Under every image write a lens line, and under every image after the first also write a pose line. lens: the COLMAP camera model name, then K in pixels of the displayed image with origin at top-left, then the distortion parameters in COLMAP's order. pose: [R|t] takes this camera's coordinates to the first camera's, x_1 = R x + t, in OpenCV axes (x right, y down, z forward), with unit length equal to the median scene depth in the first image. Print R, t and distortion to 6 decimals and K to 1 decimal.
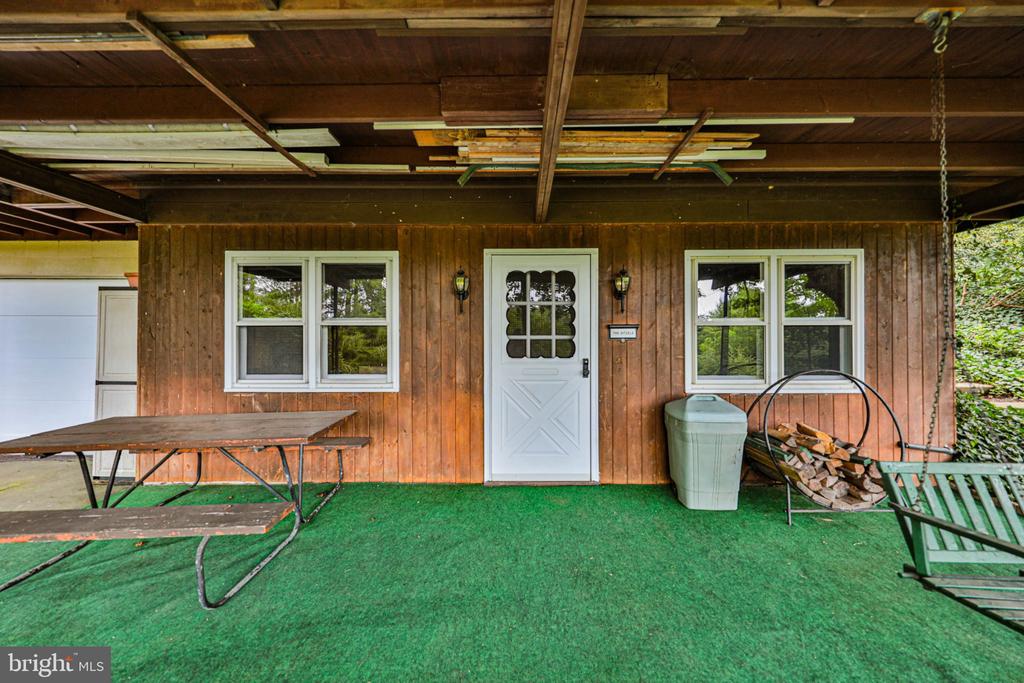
lens RADIAL K [[343.1, 0, 501.2], [0, 343.1, 342.1], [0, 0, 1]] dist [0.021268, -0.006572]
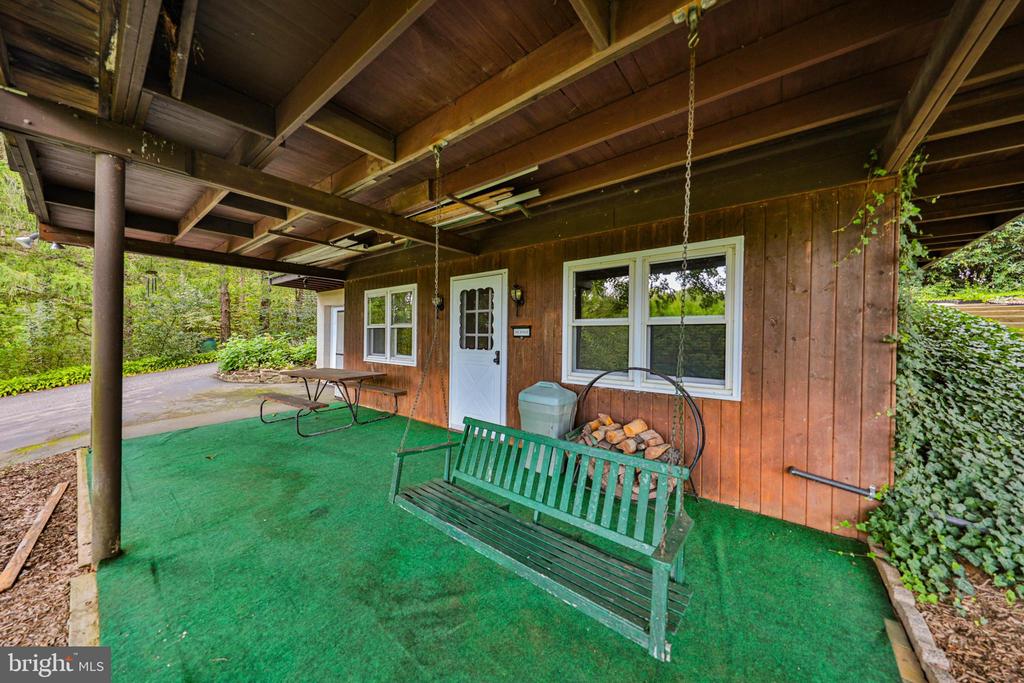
lens RADIAL K [[343.1, 0, 501.2], [0, 343.1, 342.1], [0, 0, 1]] dist [0.021268, -0.006572]
pose [[0.777217, 0.019670, -0.628926, 1.112433], [-0.018966, 0.999789, 0.007831, 0.002517], [0.628947, 0.005842, 0.777426, -0.050371]]
